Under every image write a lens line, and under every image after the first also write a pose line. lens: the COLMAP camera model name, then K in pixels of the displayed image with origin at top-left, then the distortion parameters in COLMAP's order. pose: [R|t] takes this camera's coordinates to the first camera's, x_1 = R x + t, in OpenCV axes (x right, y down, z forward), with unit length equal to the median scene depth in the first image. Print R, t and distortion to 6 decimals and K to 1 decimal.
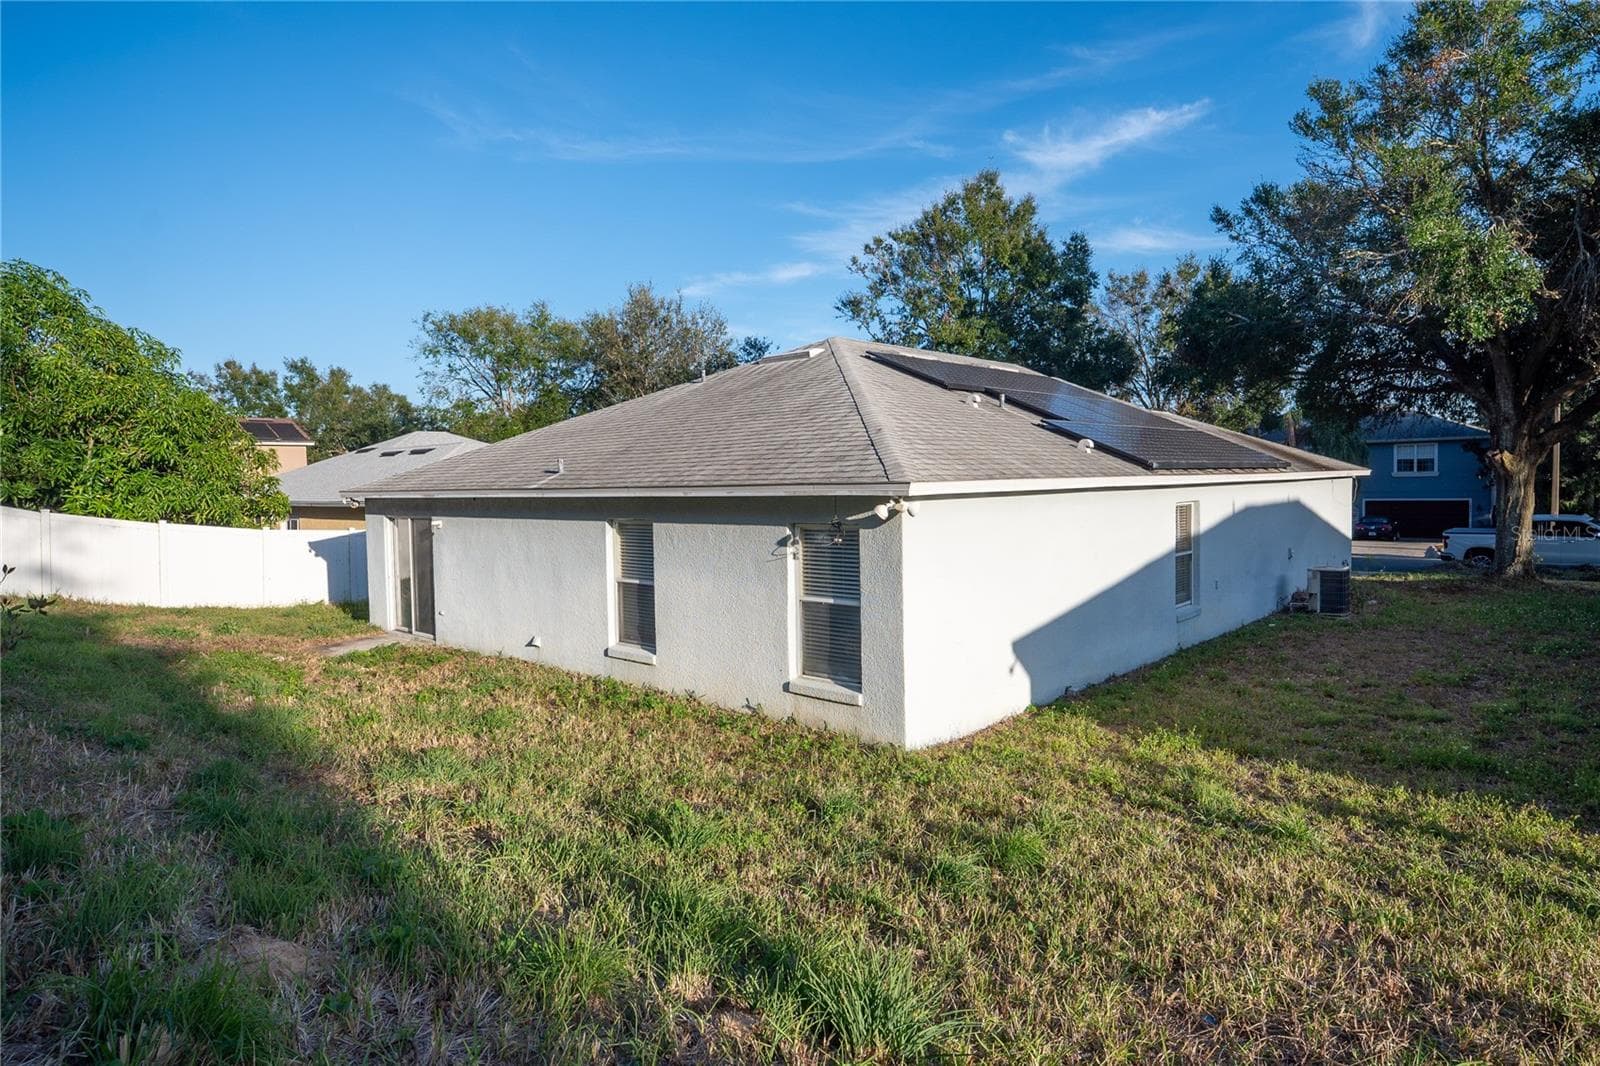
lens RADIAL K [[902.1, 0, 812.4], [0, 902.1, 517.8], [0, 0, 1]] dist [-0.022201, 0.027998]
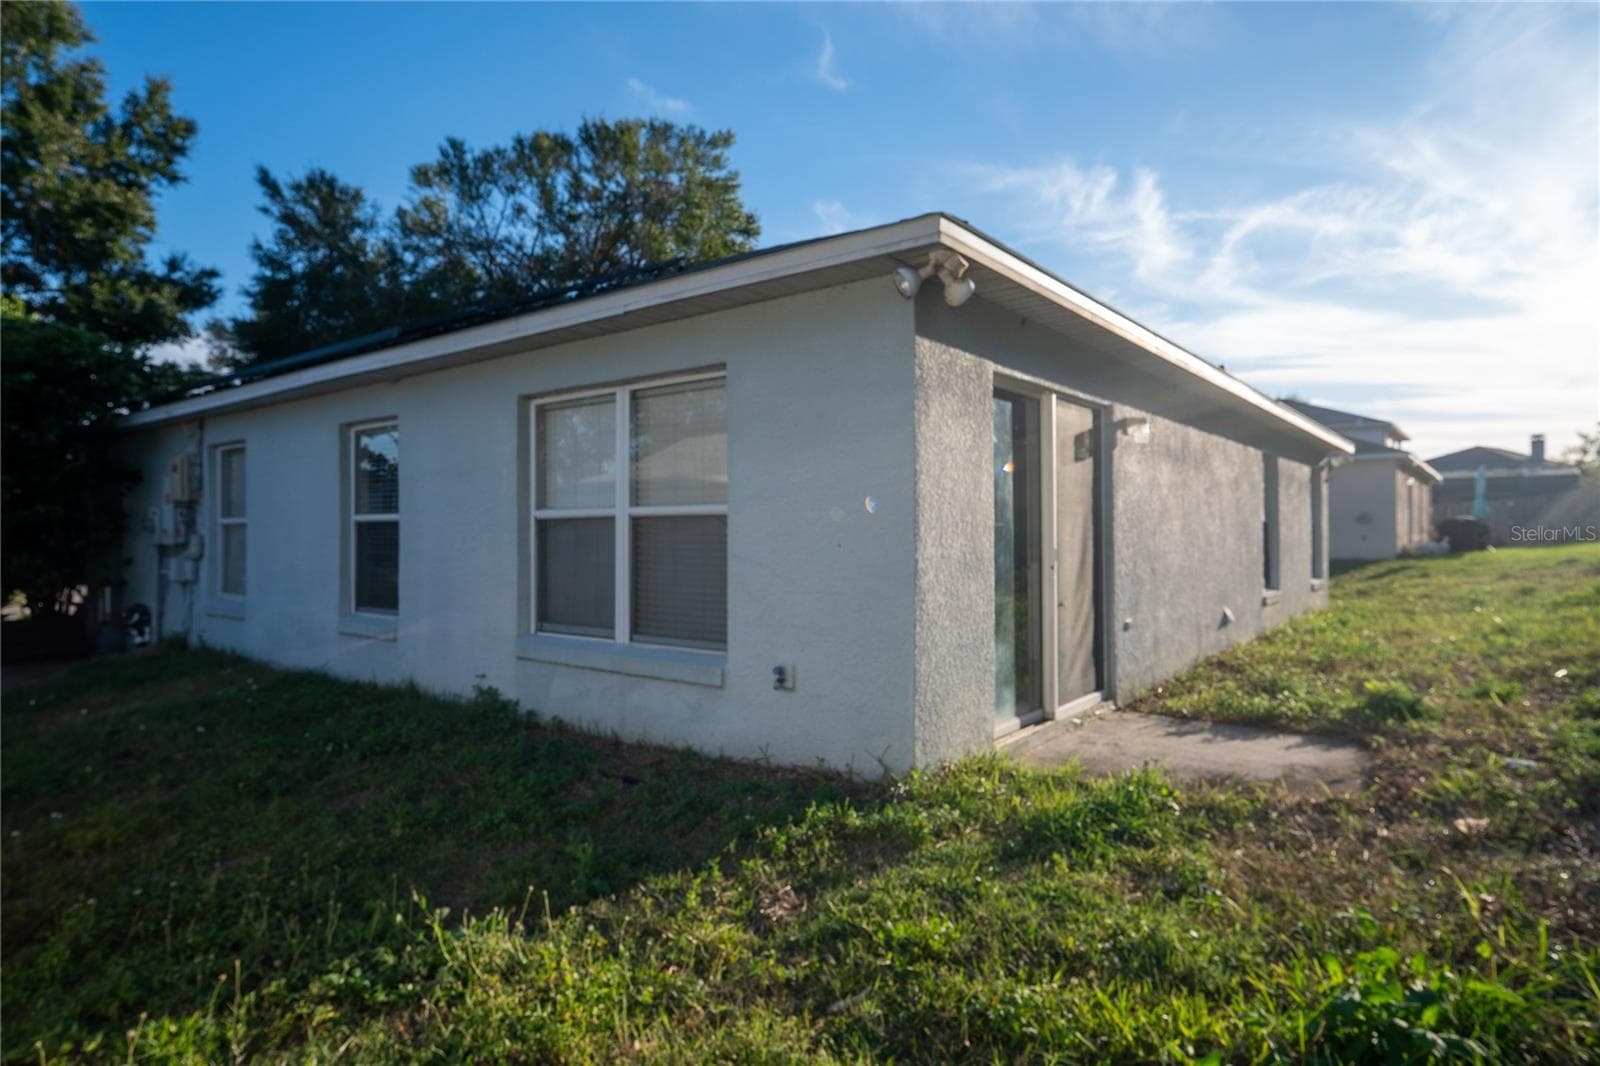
lens RADIAL K [[900.5, 0, 800.0], [0, 900.5, 533.0], [0, 0, 1]] dist [-0.023656, 0.028467]
pose [[-0.070325, 0.020772, 0.997308, -1.074990], [0.043529, 0.998895, -0.017736, 0.078322], [-0.996574, 0.042164, -0.071152, 1.516463]]
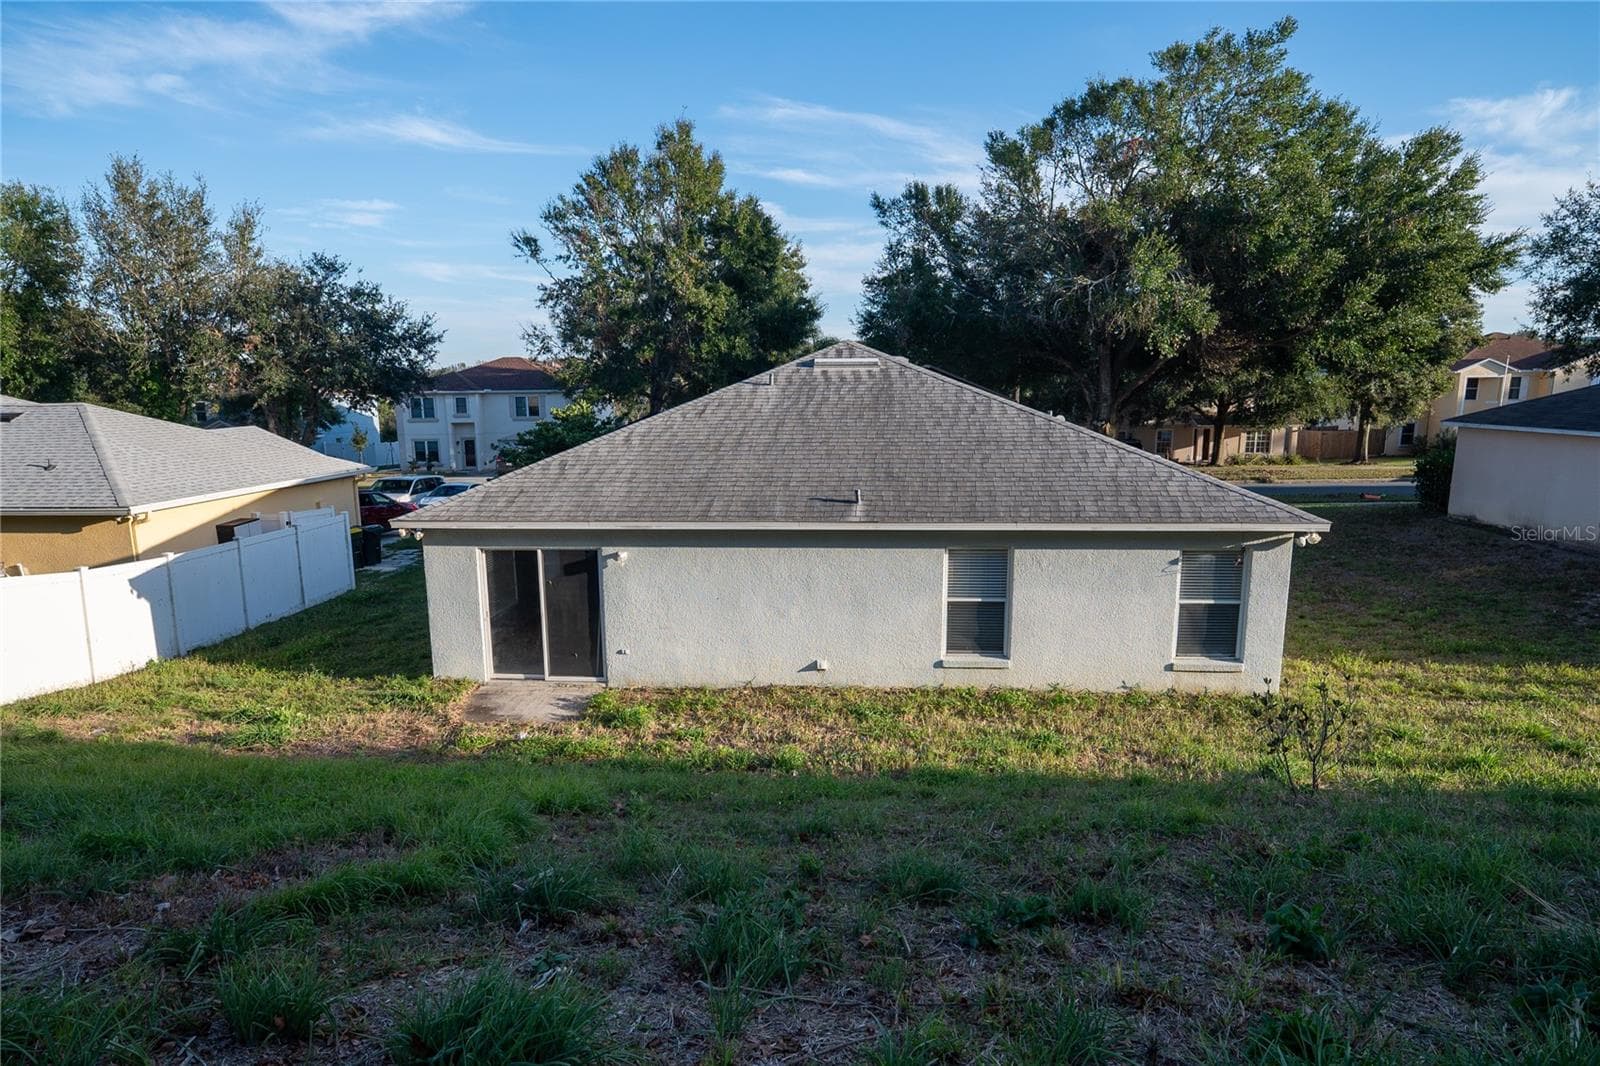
lens RADIAL K [[954.8, 0, 772.5], [0, 954.8, 565.4], [0, 0, 1]] dist [-0.002578, 0.000770]
pose [[0.799699, -0.100404, 0.591947, -1.091072], [0.019653, 0.989767, 0.141330, -0.145118], [-0.600080, -0.101388, 0.793489, 0.193703]]
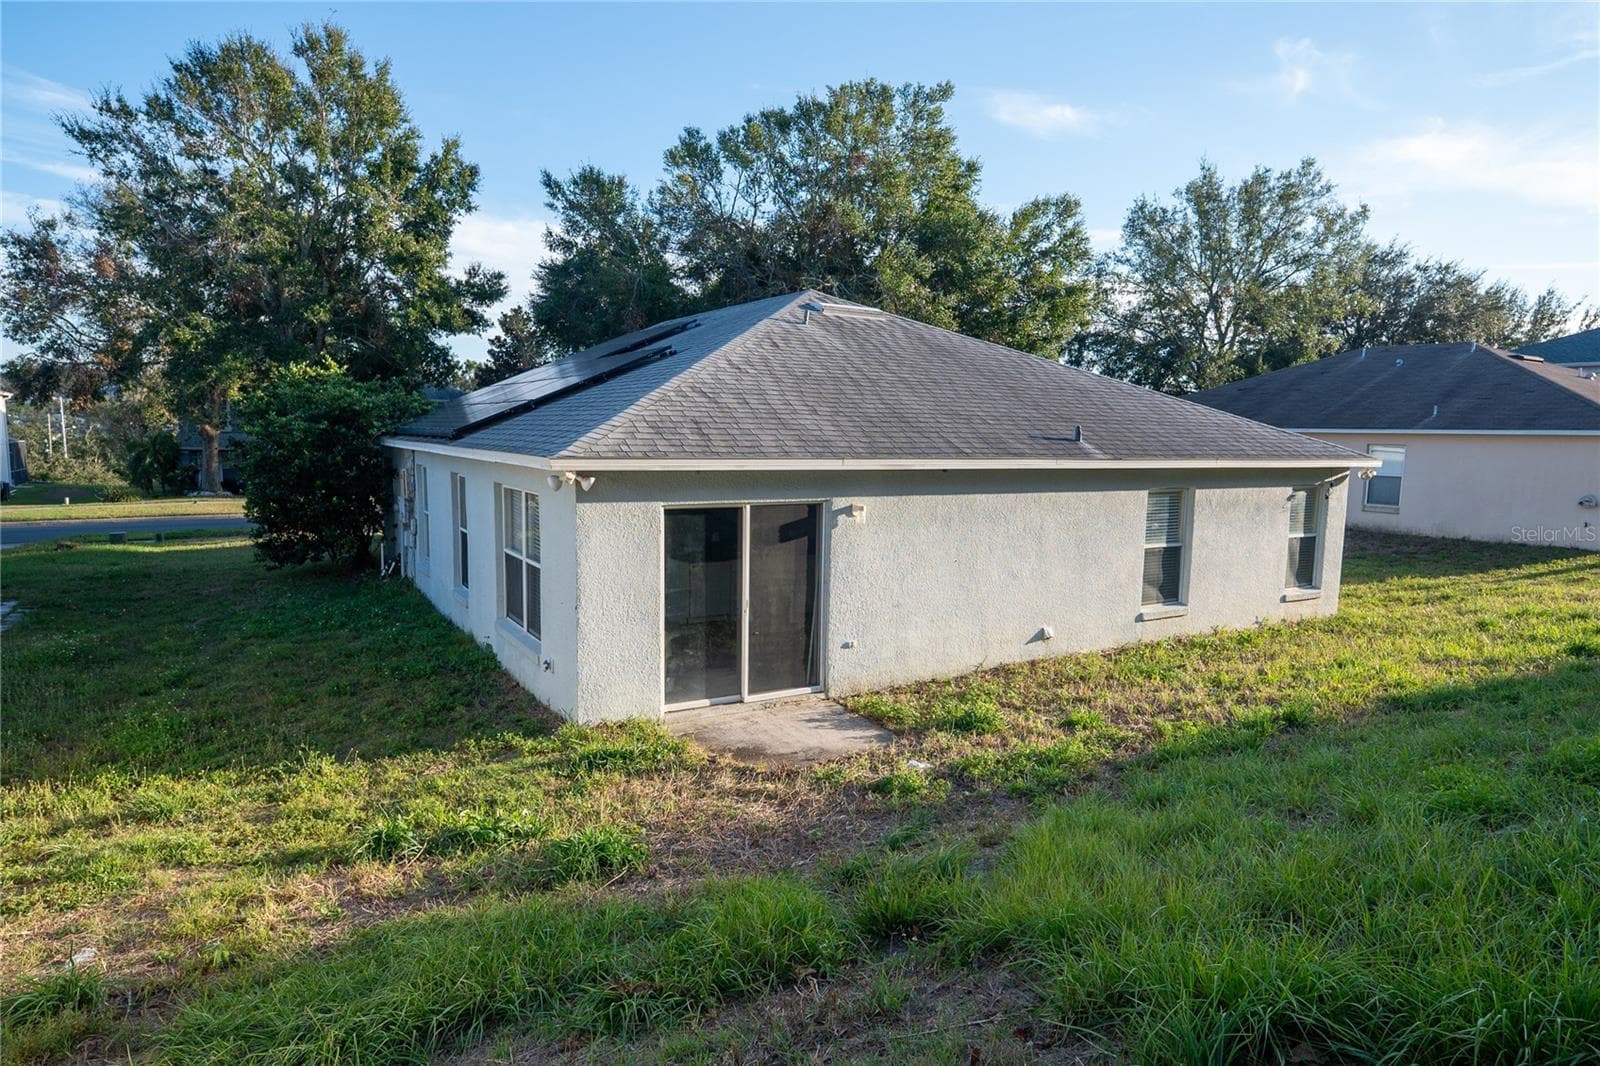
lens RADIAL K [[948.2, 0, 818.3], [0, 948.2, 534.5], [0, 0, 1]] dist [-0.023358, 0.029010]
pose [[0.279678, -0.077836, 0.956934, -1.370604], [0.014956, 0.996941, 0.076719, -0.034839], [-0.959977, -0.007144, 0.279986, 1.055731]]
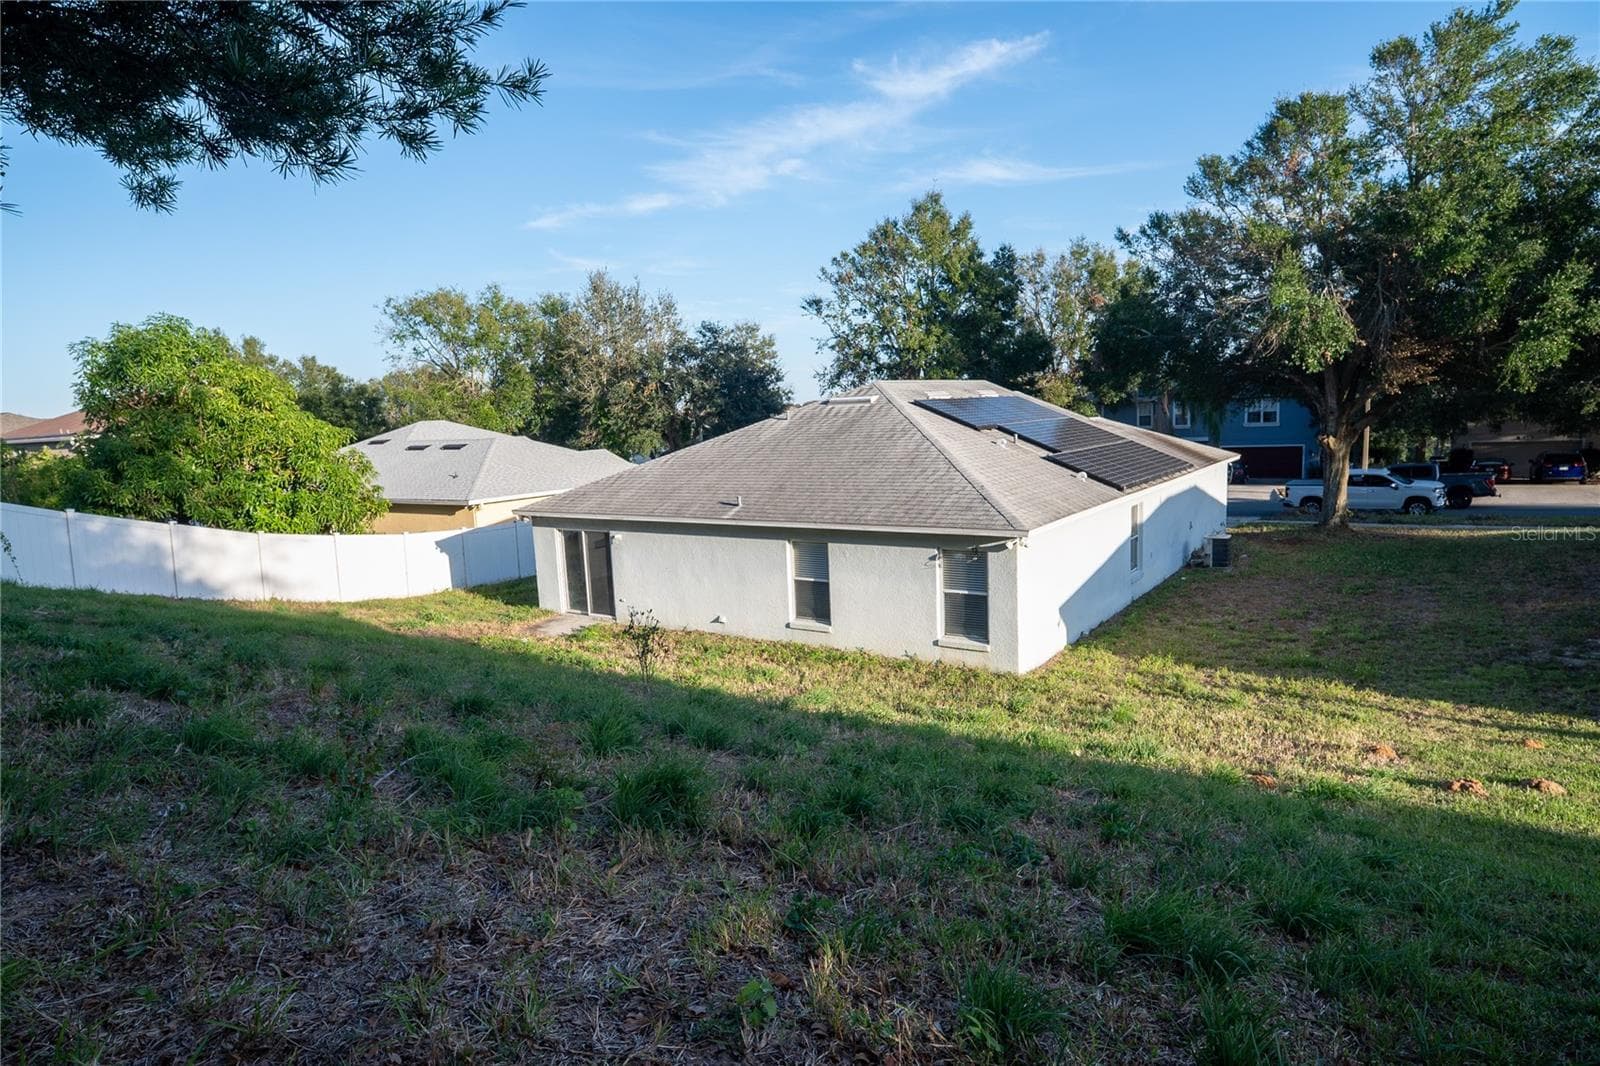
lens RADIAL K [[900.5, 0, 800.0], [0, 900.5, 533.0], [0, 0, 1]] dist [-0.023656, 0.028467]
pose [[0.991765, -0.042078, 0.120962, -0.388745], [0.031370, 0.995528, 0.089106, -0.143009], [-0.124171, -0.084577, 0.988650, -0.503627]]
